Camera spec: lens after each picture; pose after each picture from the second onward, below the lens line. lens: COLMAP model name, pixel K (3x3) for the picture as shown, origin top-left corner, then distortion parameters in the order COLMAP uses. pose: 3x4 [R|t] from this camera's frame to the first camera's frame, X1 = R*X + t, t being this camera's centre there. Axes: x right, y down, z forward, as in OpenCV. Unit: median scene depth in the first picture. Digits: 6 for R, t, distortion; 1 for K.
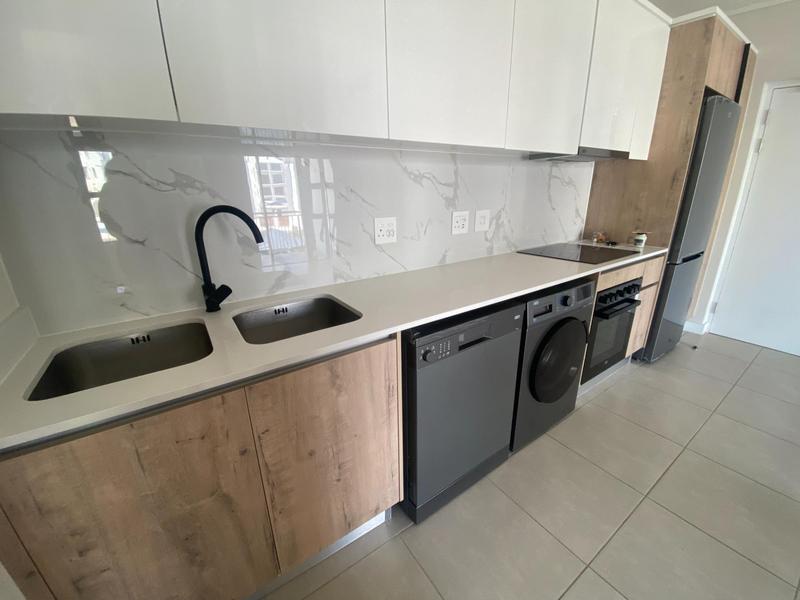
lens RADIAL K [[324.8, 0, 403.8], [0, 324.8, 301.3], [0, 0, 1]] dist [0.001216, -0.014939]
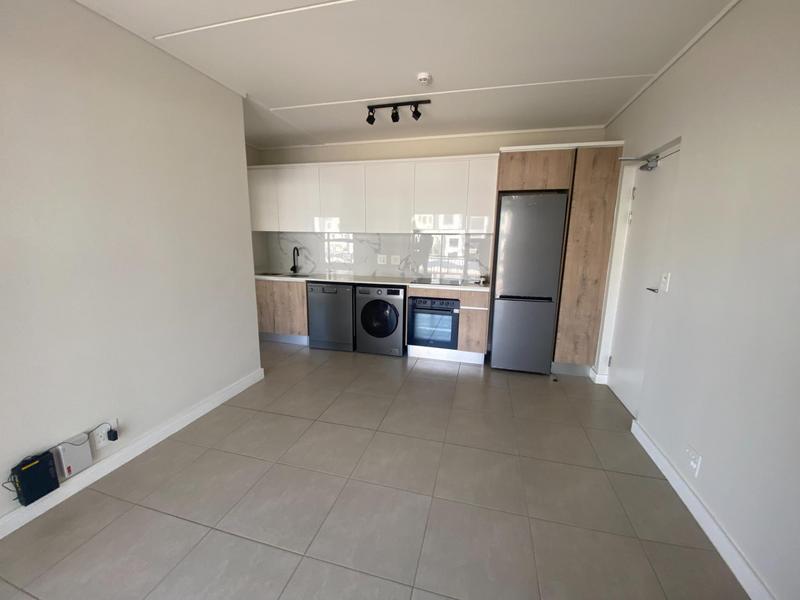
lens RADIAL K [[324.8, 0, 403.8], [0, 324.8, 301.3], [0, 0, 1]] dist [0.001216, -0.014939]
pose [[0.649578, 0.174925, -0.739898, 2.101430], [-0.268722, 0.963183, -0.008205, 0.026025], [0.711222, 0.204157, 0.672669, -0.411852]]
